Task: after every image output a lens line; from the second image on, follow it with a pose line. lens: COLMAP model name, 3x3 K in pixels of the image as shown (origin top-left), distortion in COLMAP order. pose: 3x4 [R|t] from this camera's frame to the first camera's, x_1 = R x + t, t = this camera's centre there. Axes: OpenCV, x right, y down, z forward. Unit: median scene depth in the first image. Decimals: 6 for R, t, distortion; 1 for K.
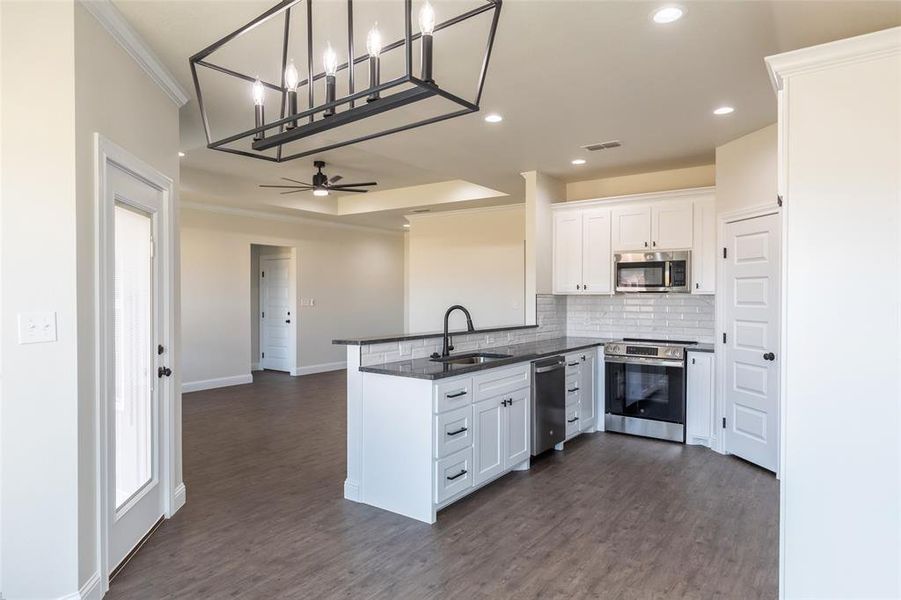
lens RADIAL K [[527.5, 0, 441.3], [0, 527.5, 300.5], [0, 0, 1]] dist [0.004374, -0.000199]
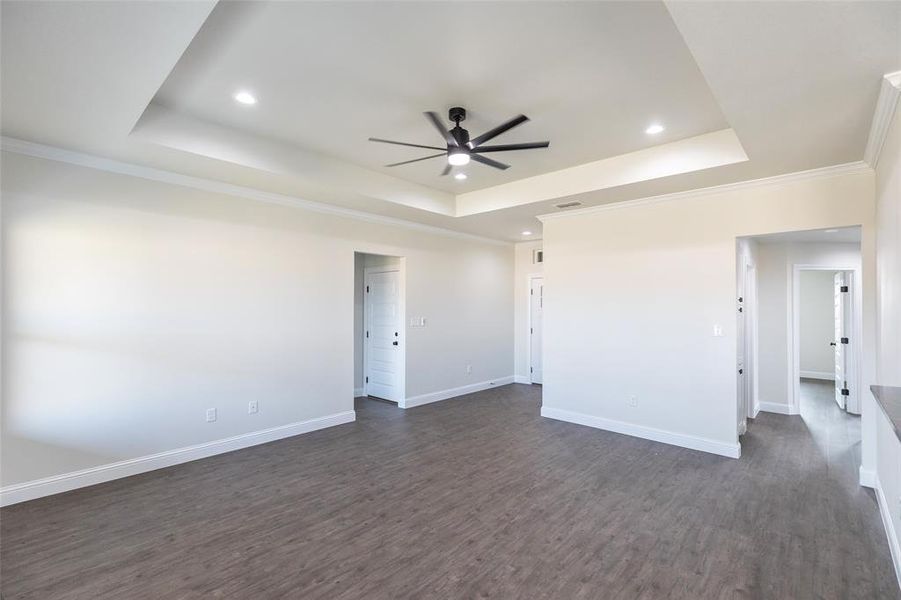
lens RADIAL K [[406.0, 0, 455.5], [0, 406.0, 306.7], [0, 0, 1]] dist [0.005402, -0.001315]
pose [[0.994505, 0.001540, -0.104677, -0.240975], [-0.002693, 0.999937, -0.010879, -0.026320], [0.104653, 0.011101, 0.994447, 0.681527]]
